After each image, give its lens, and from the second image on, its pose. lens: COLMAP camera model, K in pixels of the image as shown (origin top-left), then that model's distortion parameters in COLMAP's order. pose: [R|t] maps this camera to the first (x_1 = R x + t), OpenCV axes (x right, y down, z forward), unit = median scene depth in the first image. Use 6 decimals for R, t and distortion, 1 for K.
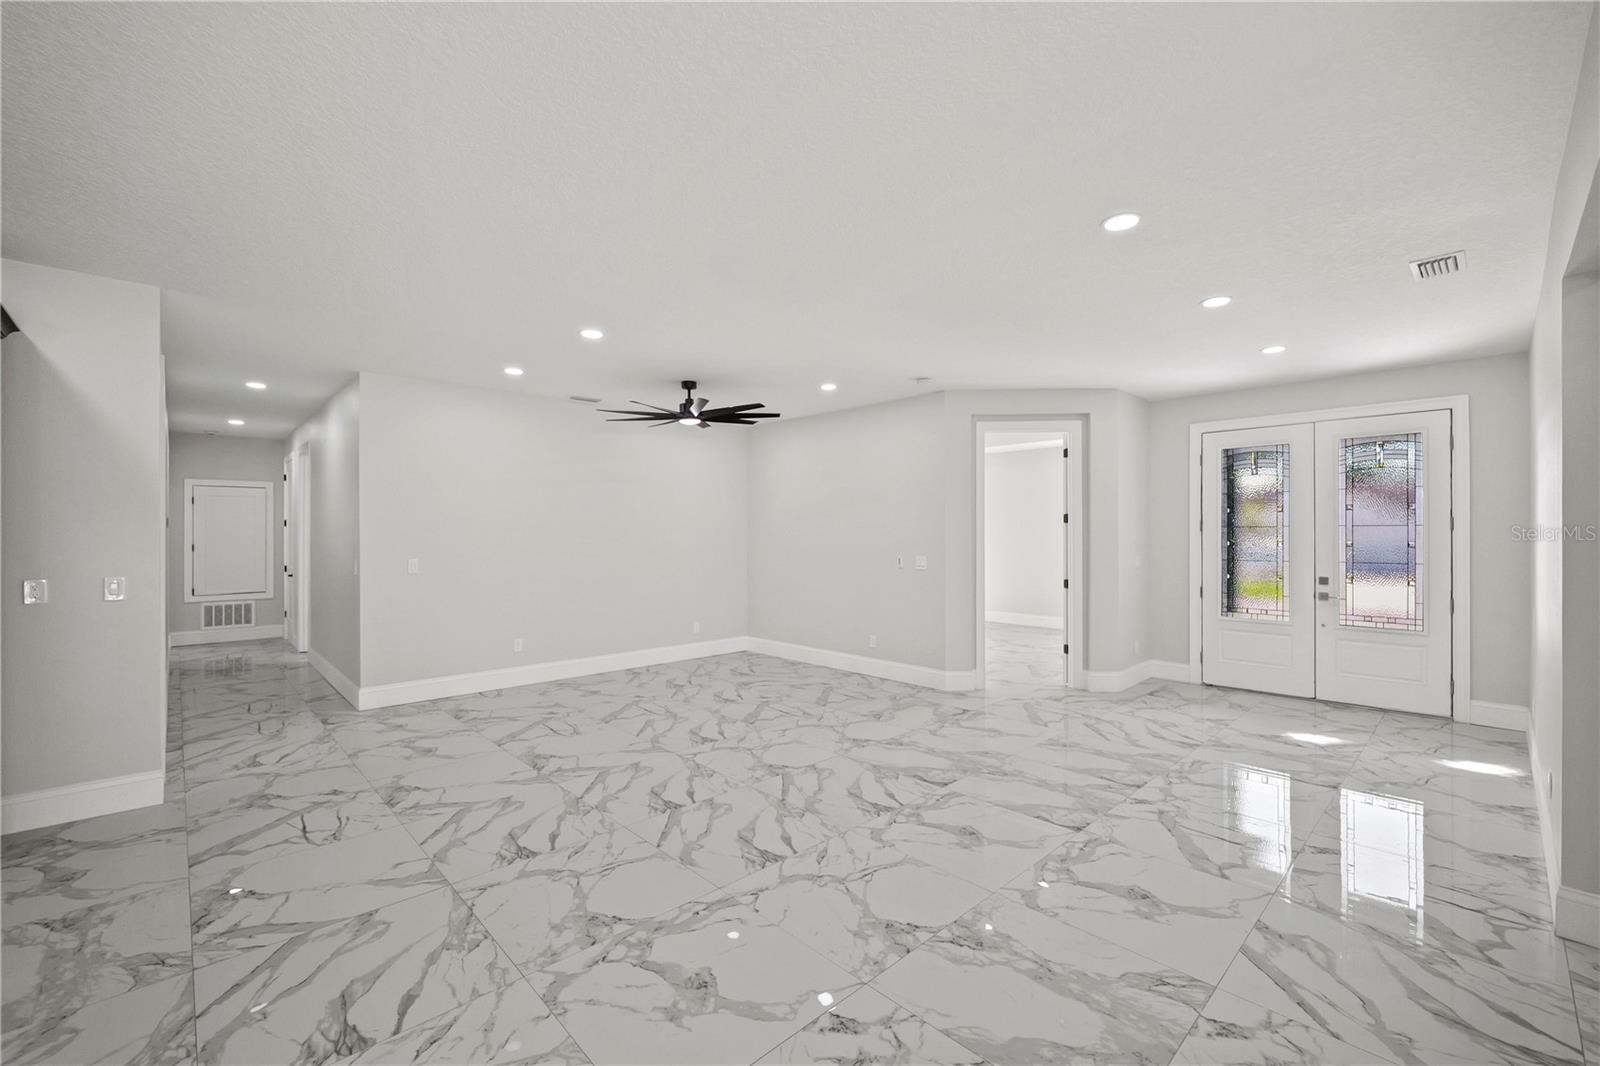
lens RADIAL K [[661.9, 0, 797.6], [0, 661.9, 530.0], [0, 0, 1]] dist [-0.002502, -0.000161]
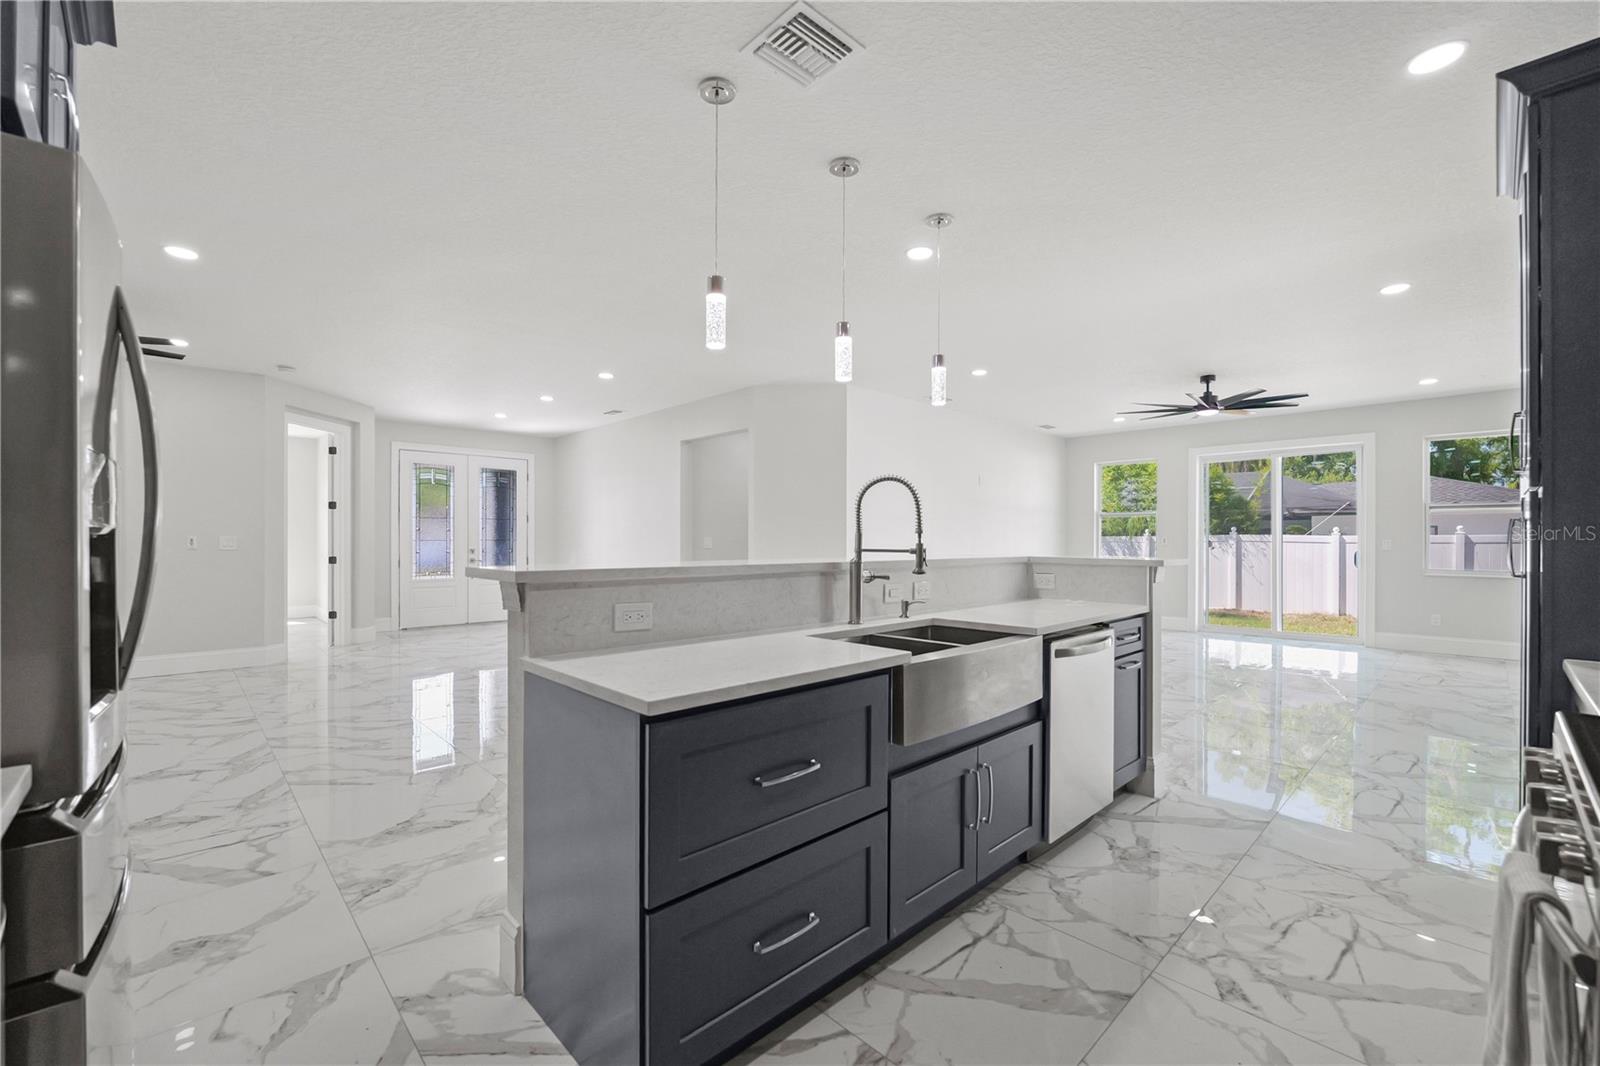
lens RADIAL K [[672.6, 0, 801.0], [0, 672.6, 536.9], [0, 0, 1]] dist [-0.001735, -0.000084]
pose [[-0.004268, 0.004229, 0.999982, -1.731921], [-0.006971, 0.999967, -0.004259, 0.082662], [-0.999967, -0.006989, -0.004238, 0.335097]]
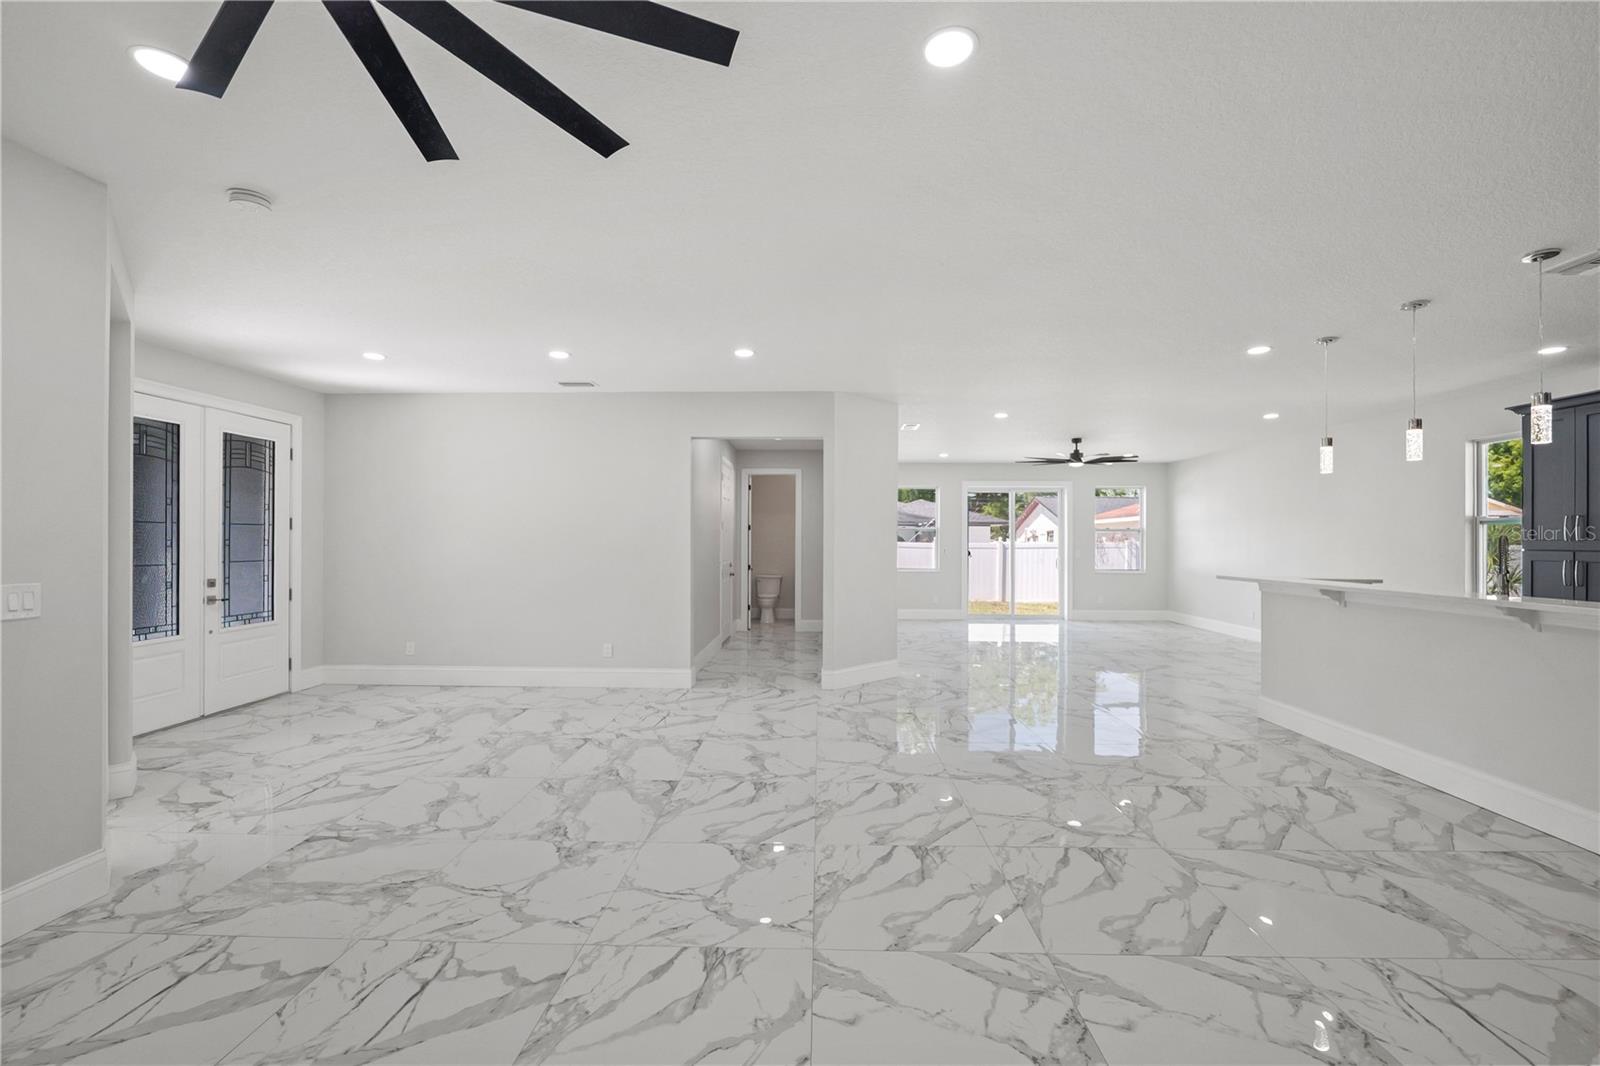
lens RADIAL K [[665.5, 0, 807.4], [0, 665.5, 540.5], [0, 0, 1]] dist [-0.009774, -0.000995]
pose [[-0.713052, -0.001476, 0.701109, -0.810310], [-0.007232, 0.999960, -0.005249, 0.032972], [-0.701074, -0.008813, -0.713034, 2.039207]]
